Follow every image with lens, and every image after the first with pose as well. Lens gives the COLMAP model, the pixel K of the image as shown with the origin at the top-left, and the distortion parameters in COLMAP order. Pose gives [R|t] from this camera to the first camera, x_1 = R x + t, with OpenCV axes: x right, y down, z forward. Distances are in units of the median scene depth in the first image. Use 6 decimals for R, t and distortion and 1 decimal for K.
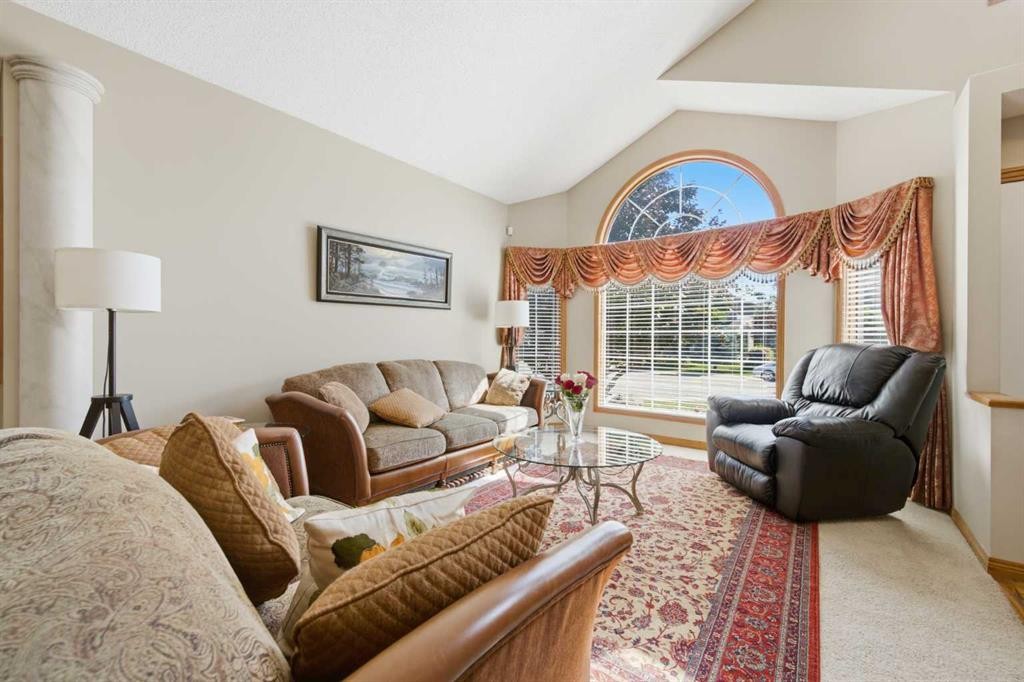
lens RADIAL K [[420.3, 0, 515.9], [0, 420.3, 340.9], [0, 0, 1]] dist [0.007815, -0.001163]
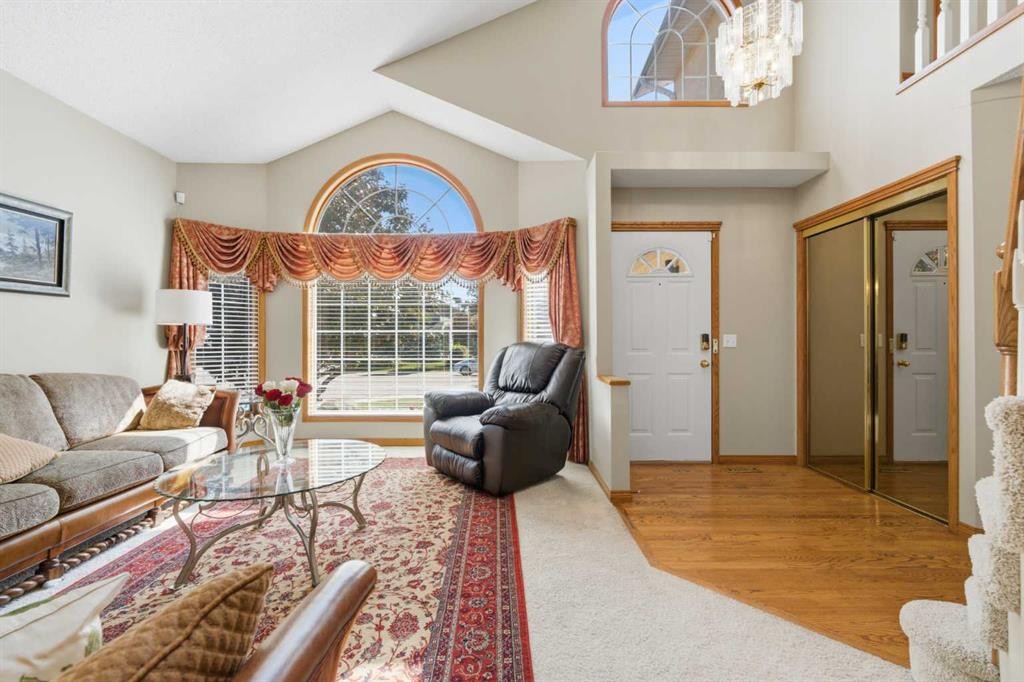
lens RADIAL K [[420.3, 0, 508.1], [0, 420.3, 340.4], [0, 0, 1]] dist [0.007815, -0.001163]
pose [[0.797172, -0.006733, 0.603715, -0.006810], [0.007664, 0.999970, 0.001033, -0.000209], [-0.603704, 0.003803, 0.797199, 0.054058]]
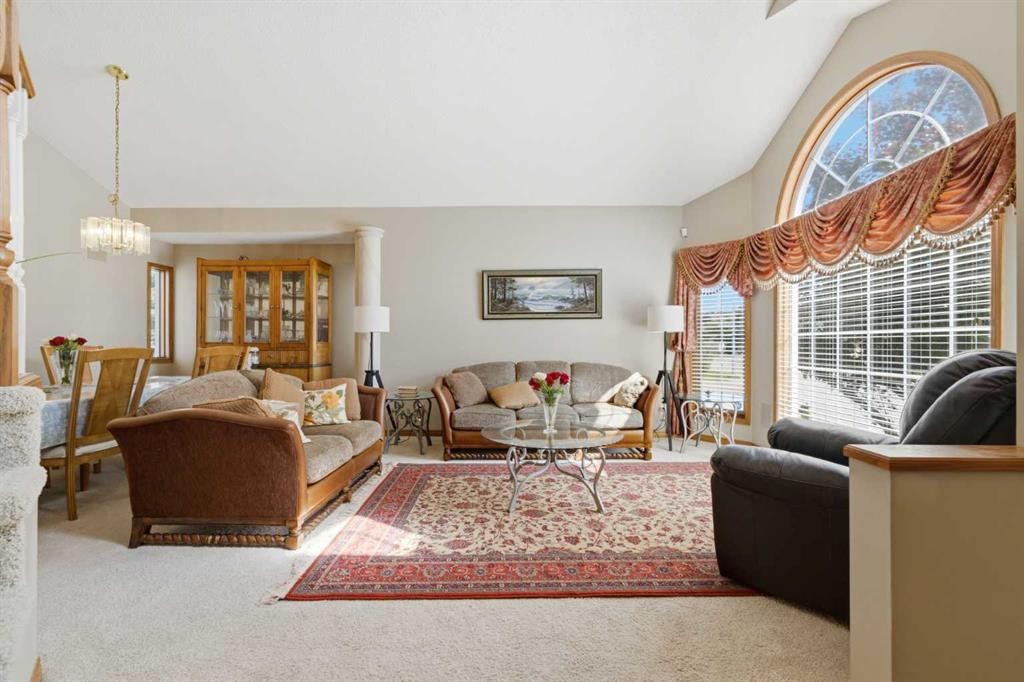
lens RADIAL K [[420.3, 0, 513.1], [0, 420.3, 341.8], [0, 0, 1]] dist [0.007815, -0.001163]
pose [[0.599873, -0.005927, -0.800074, 0.893911], [-0.004389, 0.999933, -0.010698, 0.003369], [0.800084, 0.009929, 0.599806, 0.182732]]
